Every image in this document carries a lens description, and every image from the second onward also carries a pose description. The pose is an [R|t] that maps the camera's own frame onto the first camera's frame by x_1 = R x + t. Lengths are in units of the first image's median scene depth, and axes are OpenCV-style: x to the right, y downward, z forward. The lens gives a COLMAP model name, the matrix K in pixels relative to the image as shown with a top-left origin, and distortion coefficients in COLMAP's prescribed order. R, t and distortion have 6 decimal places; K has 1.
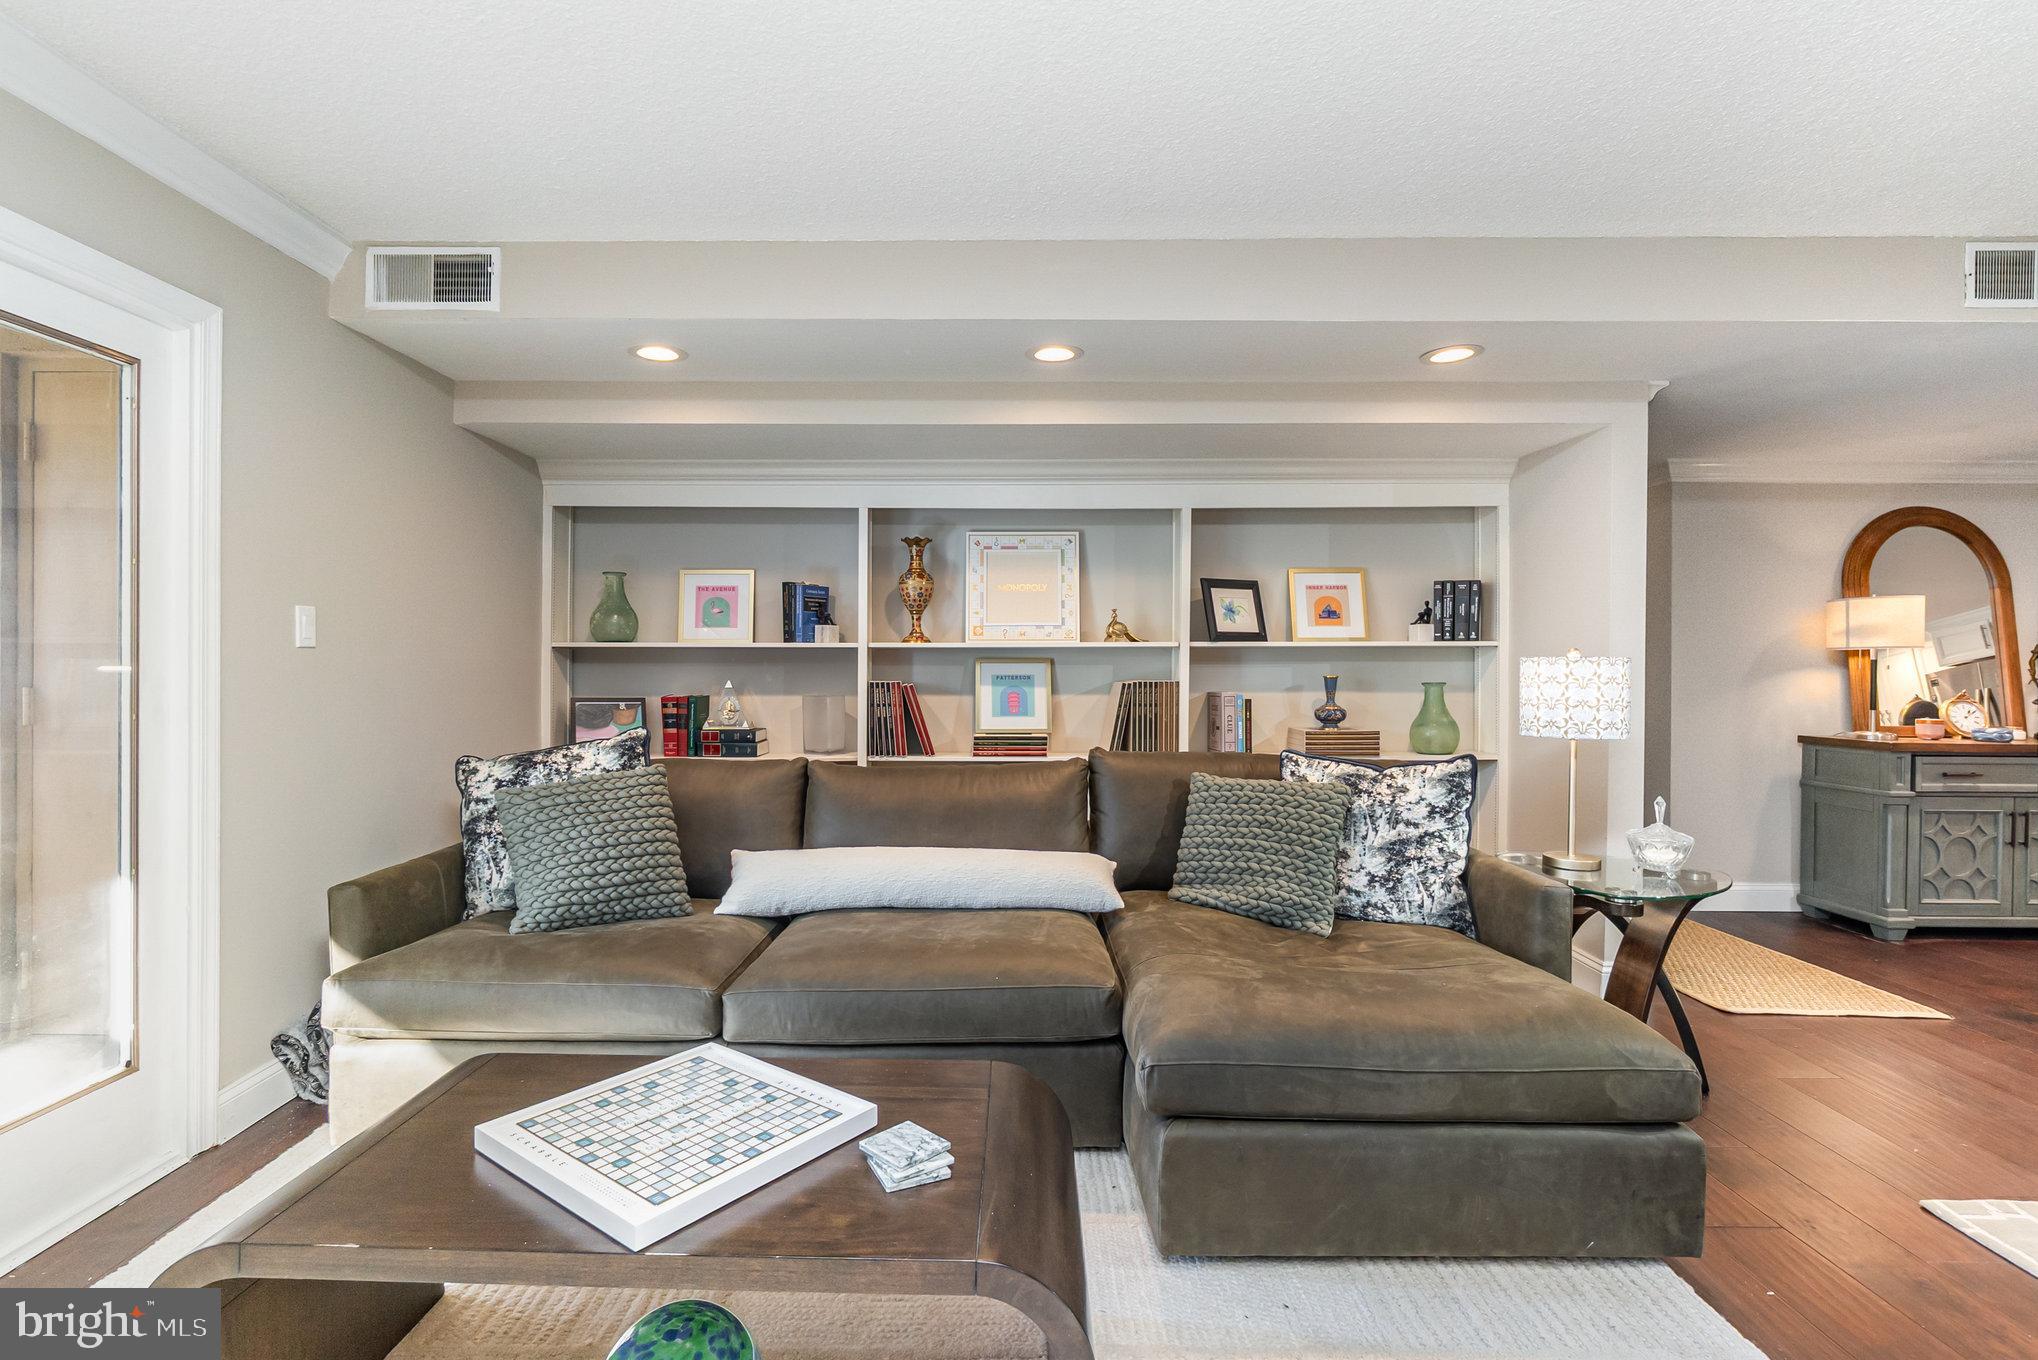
lens RADIAL K [[974.8, 0, 967.1], [0, 974.8, 676.2], [0, 0, 1]] dist [-0.000709, -0.000137]
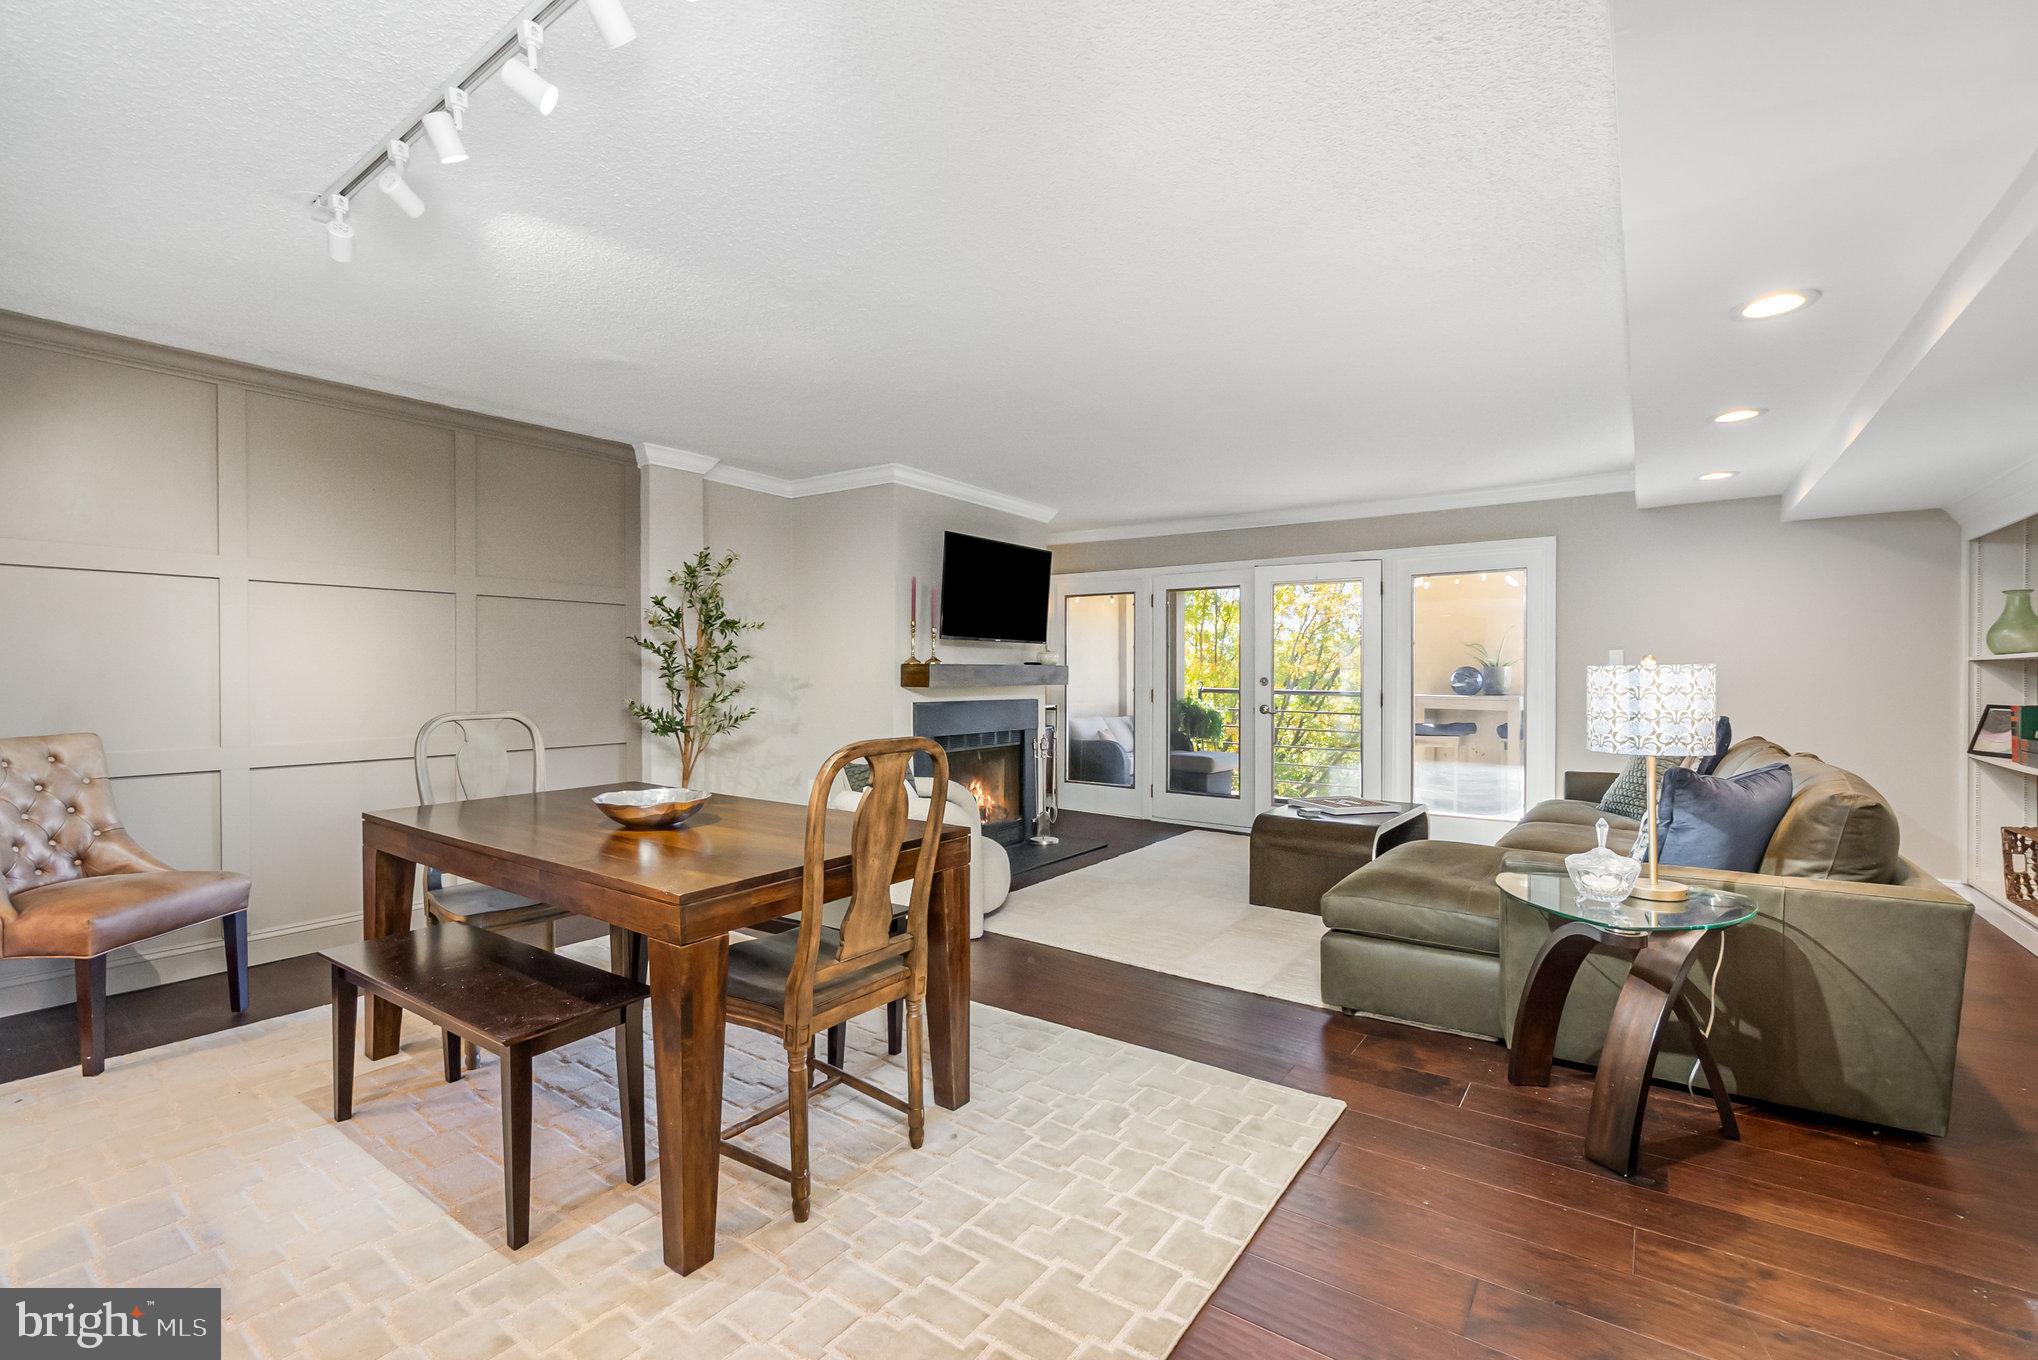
lens RADIAL K [[887.4, 0, 1014.8], [0, 887.4, 670.1], [0, 0, 1]] dist [-0.000177, -0.000126]
pose [[-0.563826, -0.008412, -0.825851, 1.099765], [-0.007421, 0.999959, -0.005119, -0.004781], [0.825860, 0.003243, -0.563865, 0.689423]]
